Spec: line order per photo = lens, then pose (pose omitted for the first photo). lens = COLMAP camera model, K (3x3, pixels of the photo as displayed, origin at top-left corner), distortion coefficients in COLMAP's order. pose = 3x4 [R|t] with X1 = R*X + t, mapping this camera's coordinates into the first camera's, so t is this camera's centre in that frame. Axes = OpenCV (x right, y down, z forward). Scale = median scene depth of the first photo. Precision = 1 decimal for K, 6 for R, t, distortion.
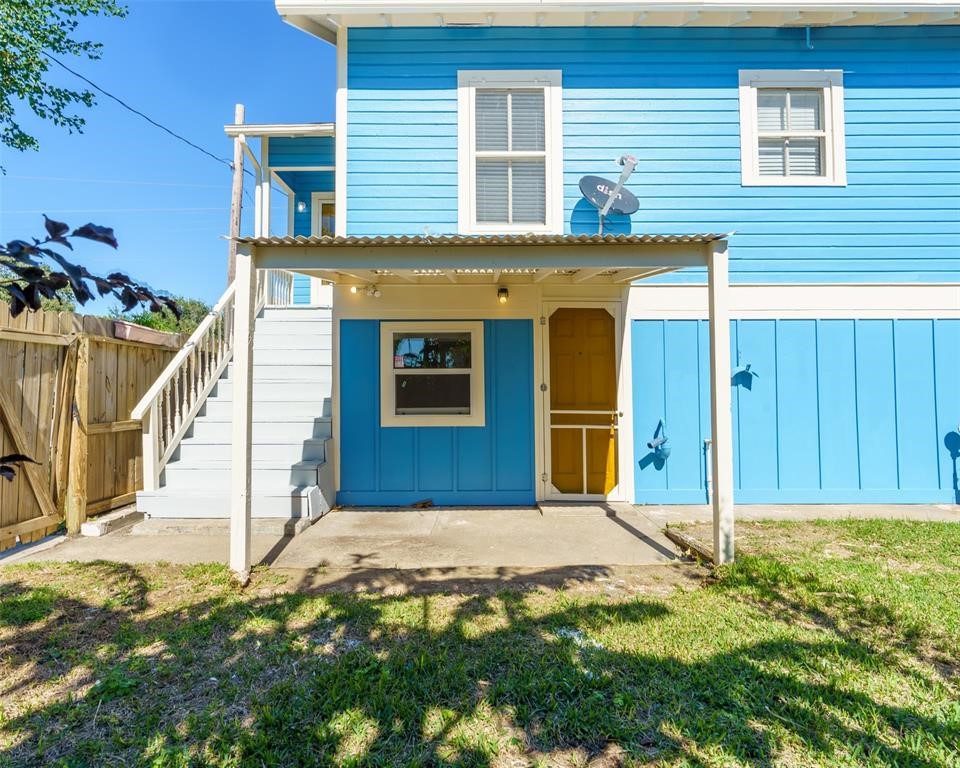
lens RADIAL K [[534.3, 0, 476.2], [0, 534.3, 369.9], [0, 0, 1]] dist [-0.005163, -0.000467]
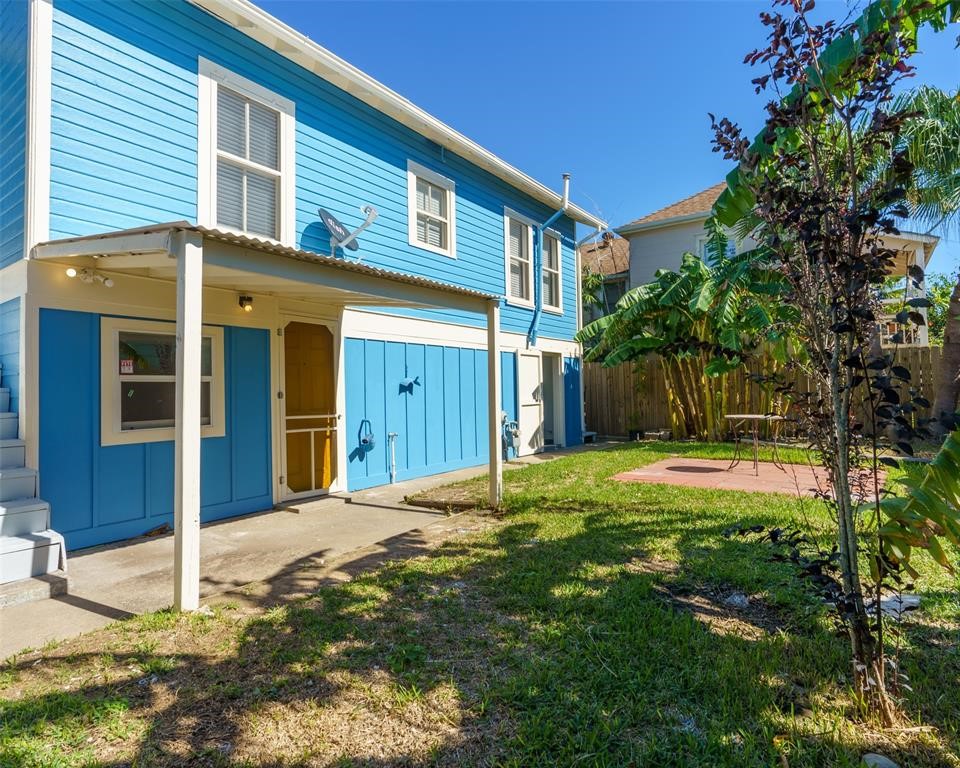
lens RADIAL K [[534.3, 0, 476.2], [0, 534.3, 369.9], [0, 0, 1]] dist [-0.005163, -0.000467]
pose [[0.586458, 0.025700, 0.809572, -0.494176], [-0.013140, 0.999667, -0.022216, 0.001344], [-0.809873, 0.002391, 0.586600, 0.064839]]
